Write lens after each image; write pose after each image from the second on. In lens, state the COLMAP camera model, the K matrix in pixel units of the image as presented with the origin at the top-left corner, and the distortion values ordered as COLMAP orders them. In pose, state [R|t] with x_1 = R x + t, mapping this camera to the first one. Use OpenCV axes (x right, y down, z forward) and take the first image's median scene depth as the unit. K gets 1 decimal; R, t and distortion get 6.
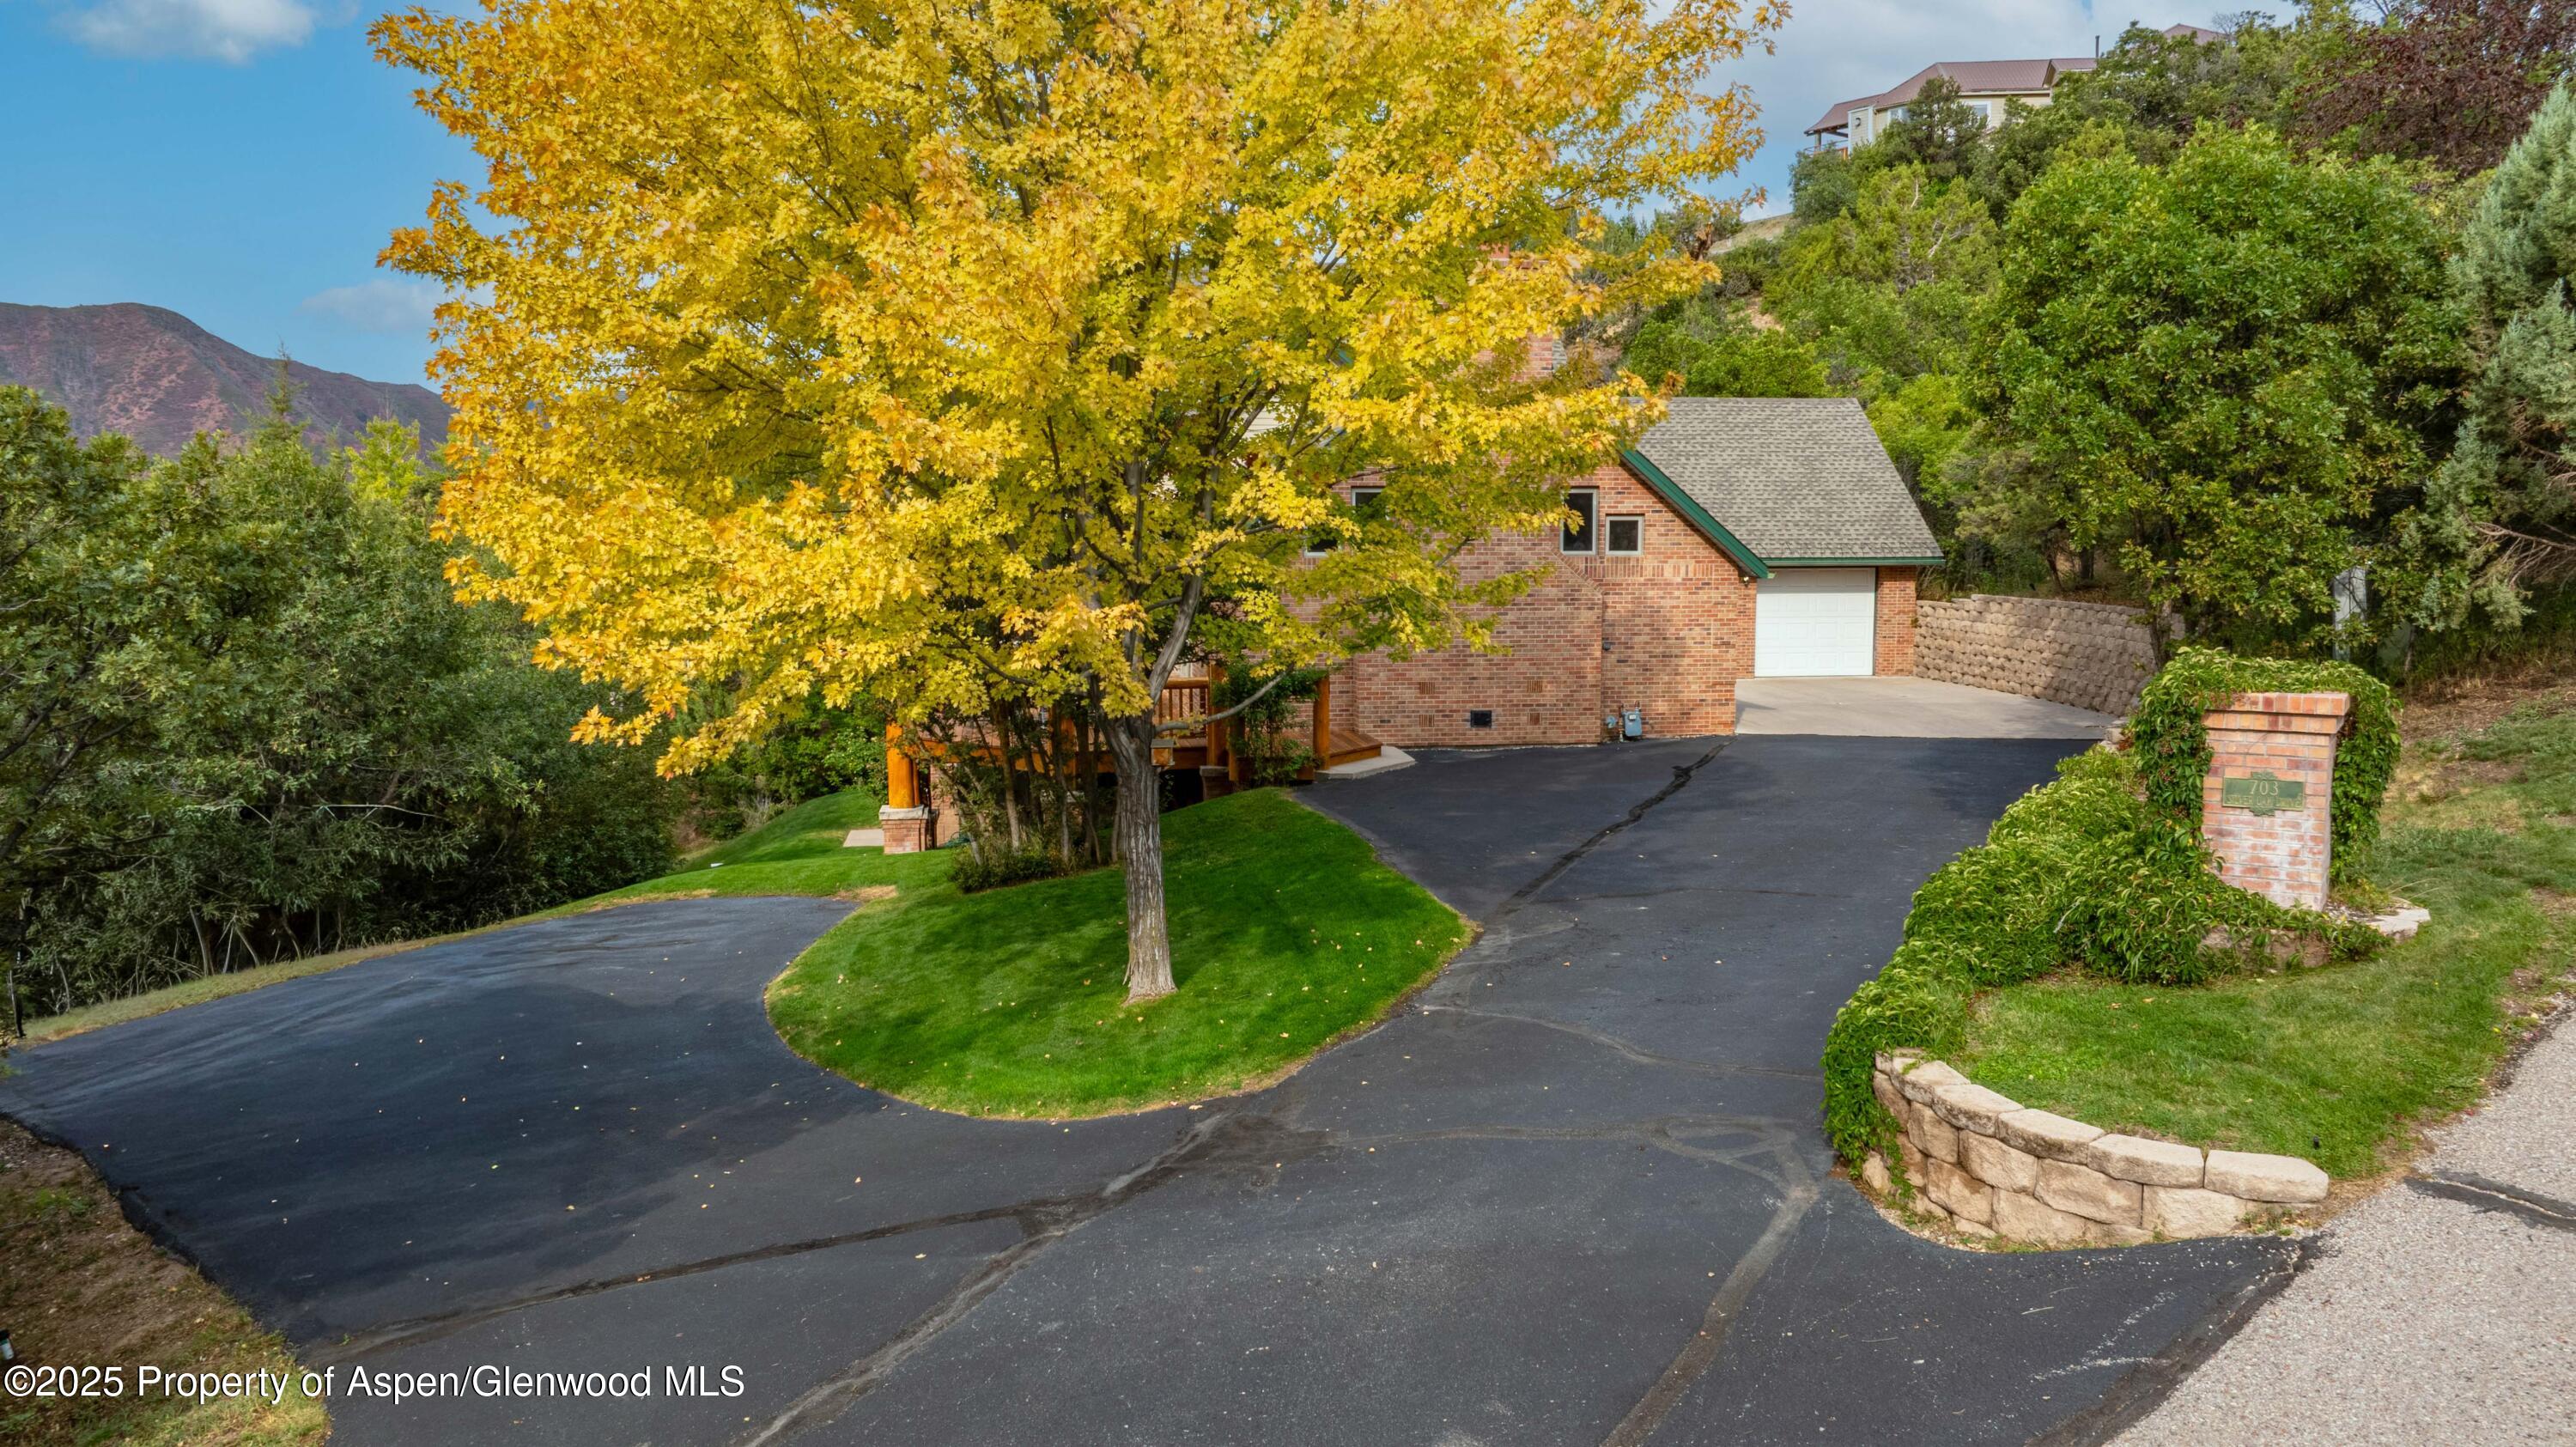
lens RADIAL K [[1783.1, 0, 1282.8], [0, 1783.1, 743.9], [0, 0, 1]] dist [-0.031114, -0.001068]
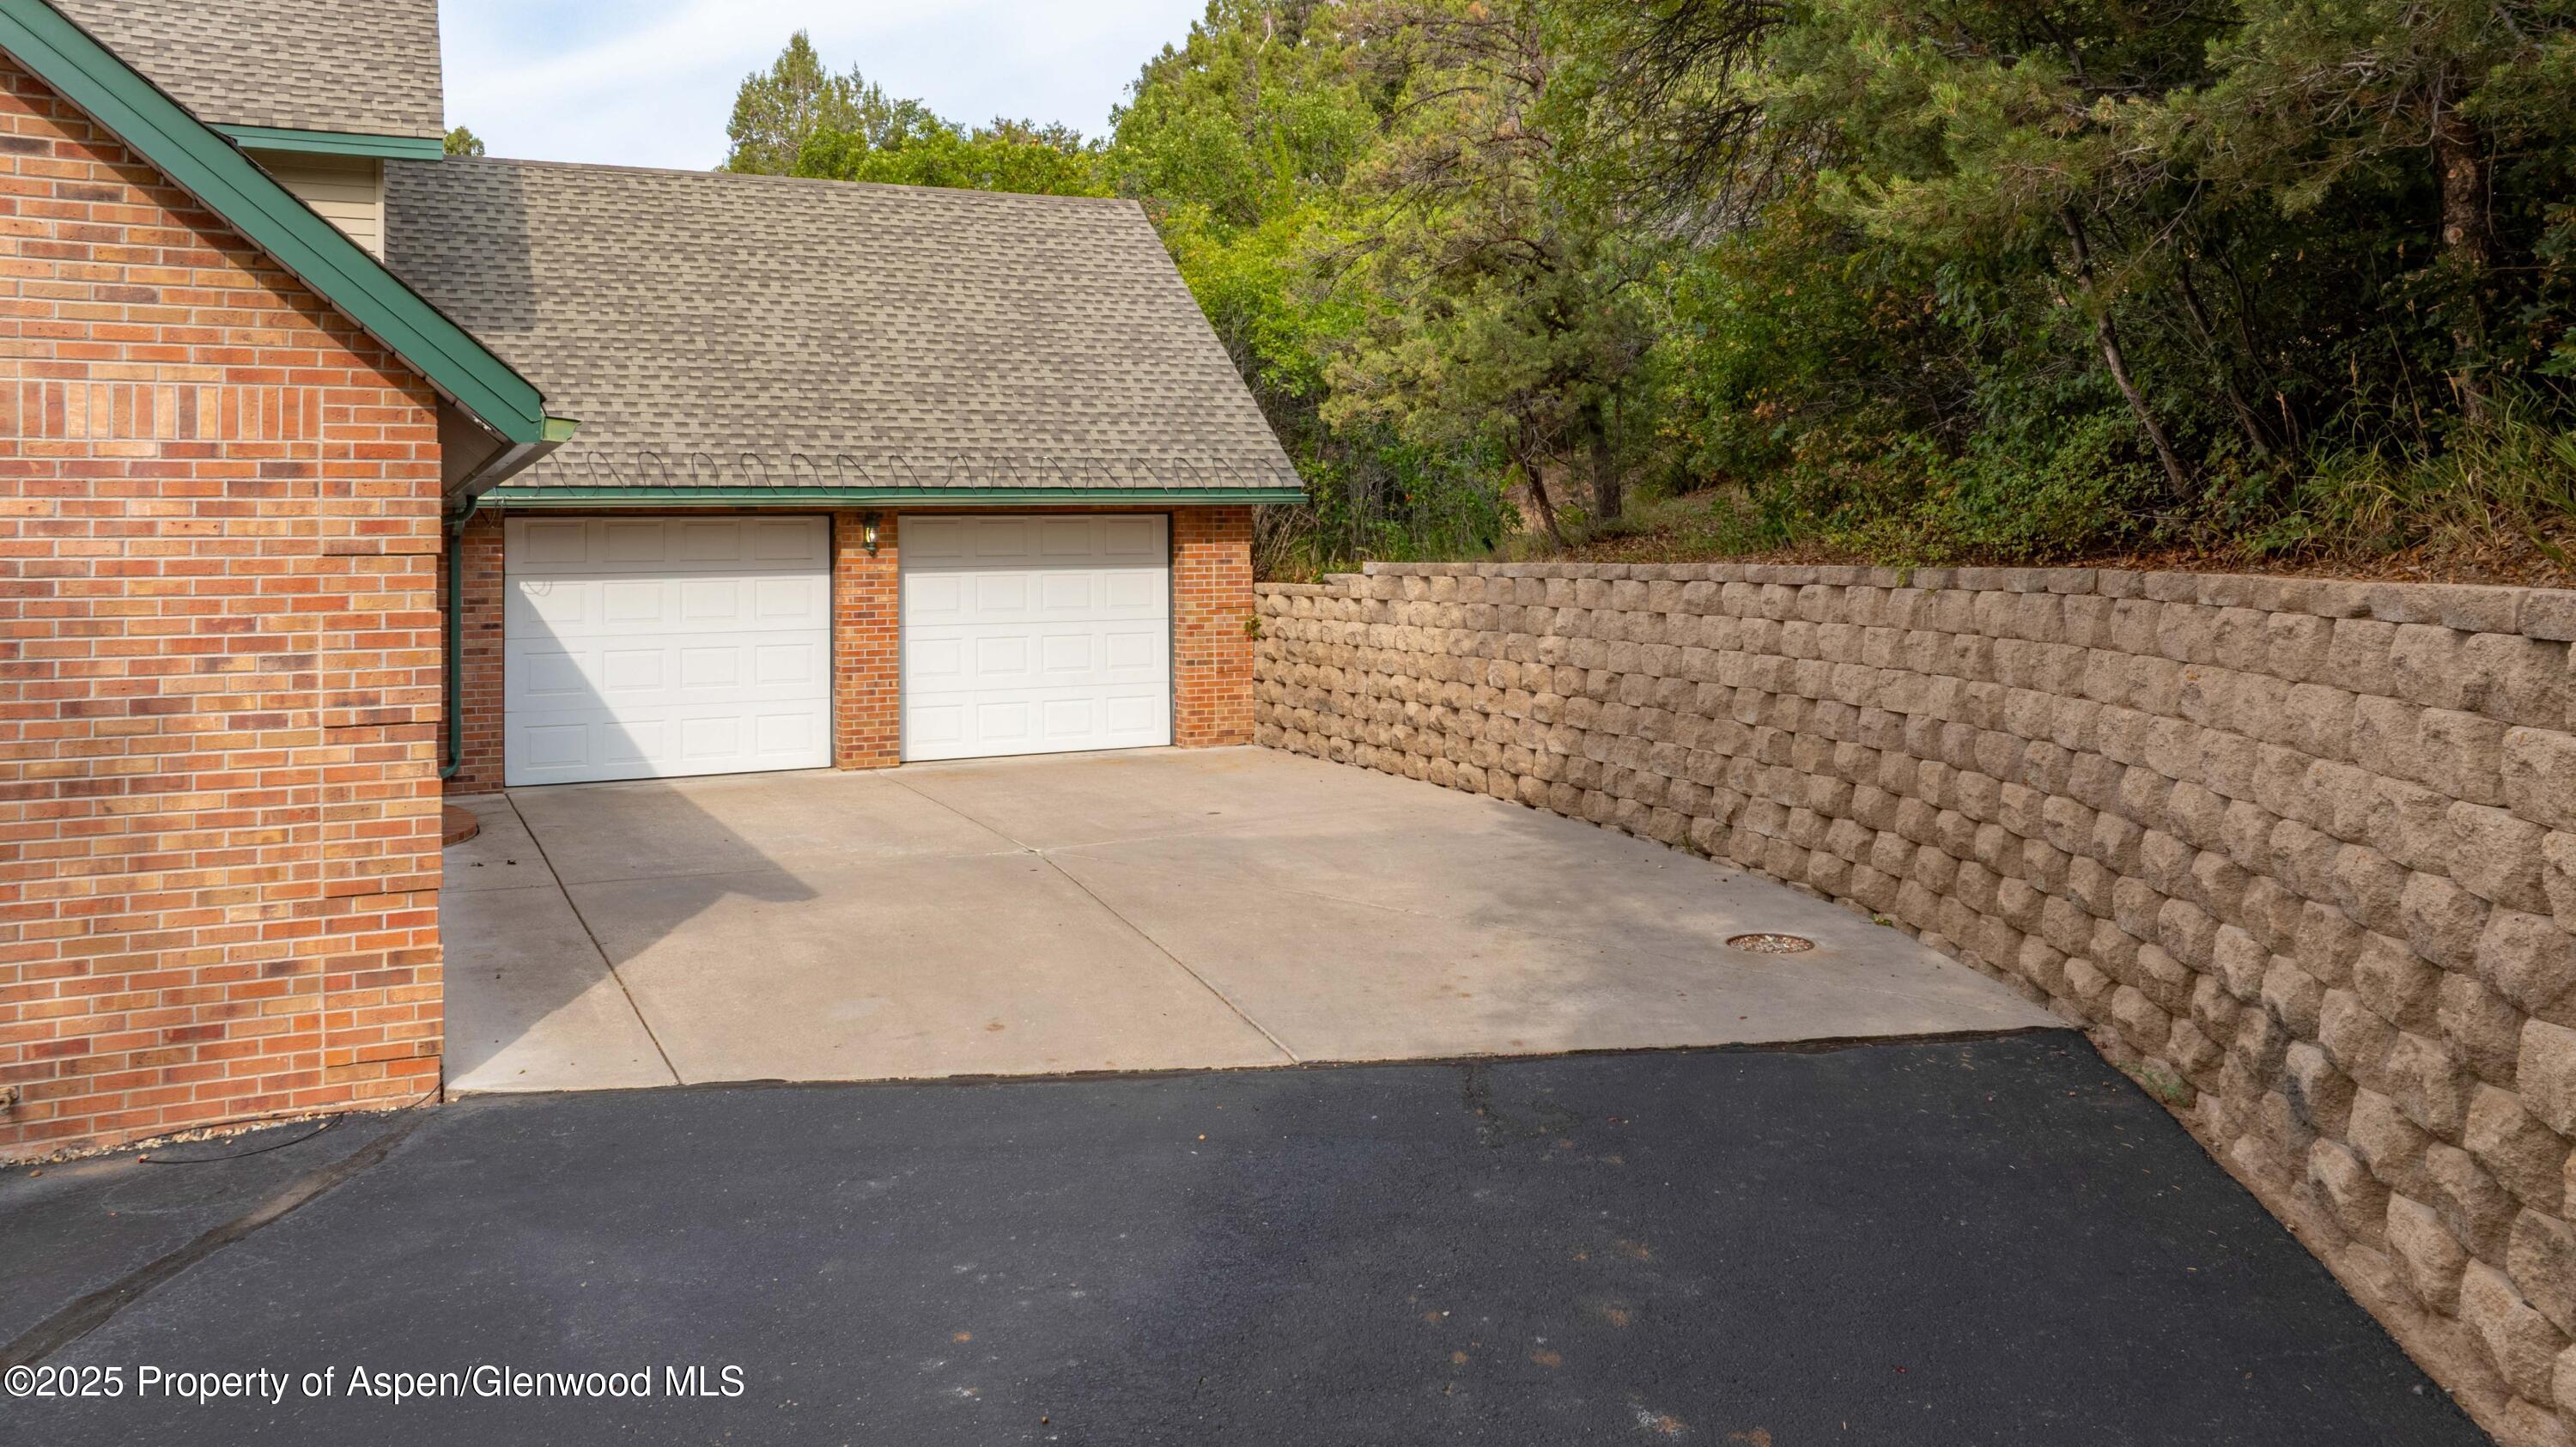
lens RADIAL K [[1783.1, 0, 1290.3], [0, 1783.1, 715.1], [0, 0, 1]] dist [-0.031114, -0.001068]
pose [[0.948209, -0.036564, 0.315537, 0.225320], [0.046414, 0.998640, -0.023754, -0.035752], [-0.314239, 0.037169, 0.948616, 0.575431]]
